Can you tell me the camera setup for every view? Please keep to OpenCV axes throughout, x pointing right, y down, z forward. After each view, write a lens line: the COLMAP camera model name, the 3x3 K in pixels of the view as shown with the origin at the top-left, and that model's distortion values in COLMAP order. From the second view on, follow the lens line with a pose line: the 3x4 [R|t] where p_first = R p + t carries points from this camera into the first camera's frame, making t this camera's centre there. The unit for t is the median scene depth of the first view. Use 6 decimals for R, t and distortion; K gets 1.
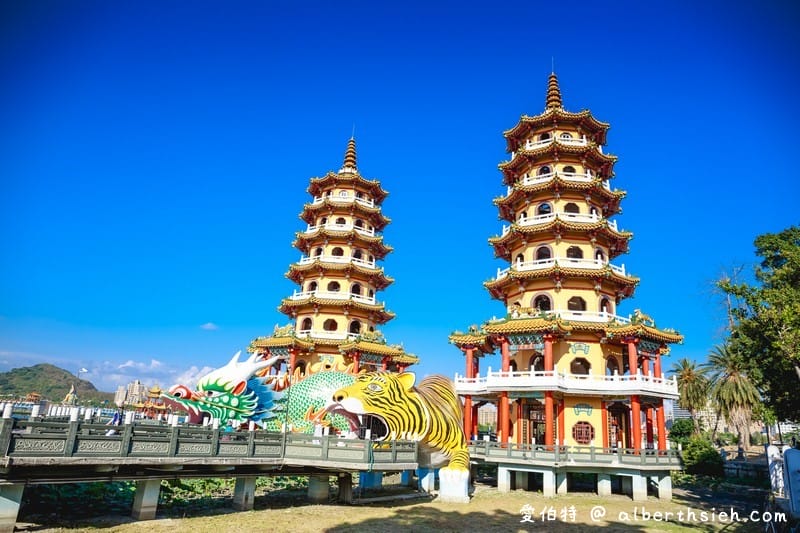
lens RADIAL K [[547.5, 0, 396.1], [0, 547.5, 268.3], [0, 0, 1]] dist [-0.069387, 0.015677]
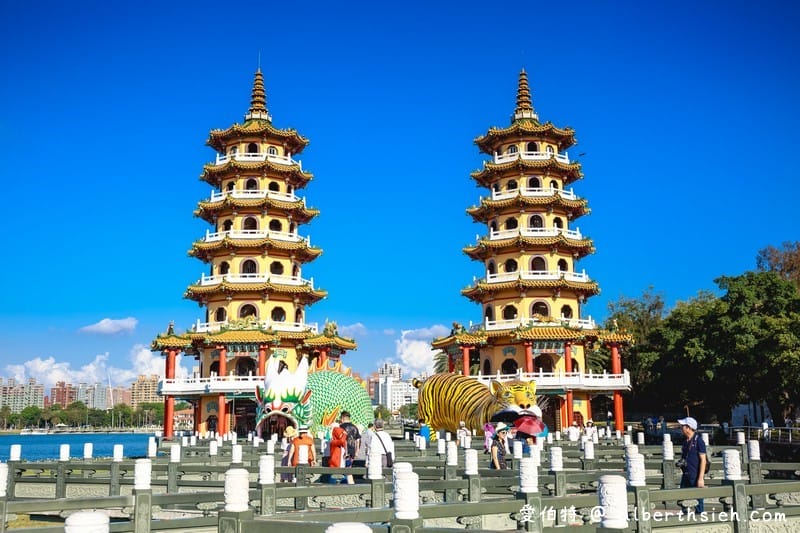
lens RADIAL K [[922.3, 0, 399.2], [0, 922.3, 263.3], [0, 0, 1]] dist [-0.040006, 0.000000]
pose [[0.803715, 0.035492, 0.593955, -1.119981], [-0.114369, 0.988821, 0.095673, -0.181958], [-0.583919, -0.144824, 0.798789, -0.341353]]
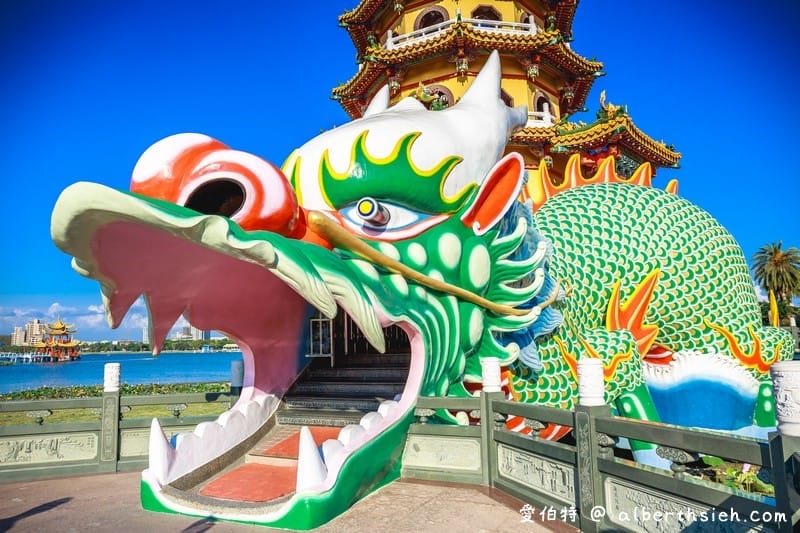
lens RADIAL K [[547.5, 0, 402.7], [0, 547.5, 268.7], [0, 0, 1]] dist [-0.069387, 0.015677]
pose [[0.984187, -0.064634, 0.164919, -0.356721], [0.038685, 0.987005, 0.155961, 0.215370], [-0.172856, -0.147115, 0.973898, 0.809949]]
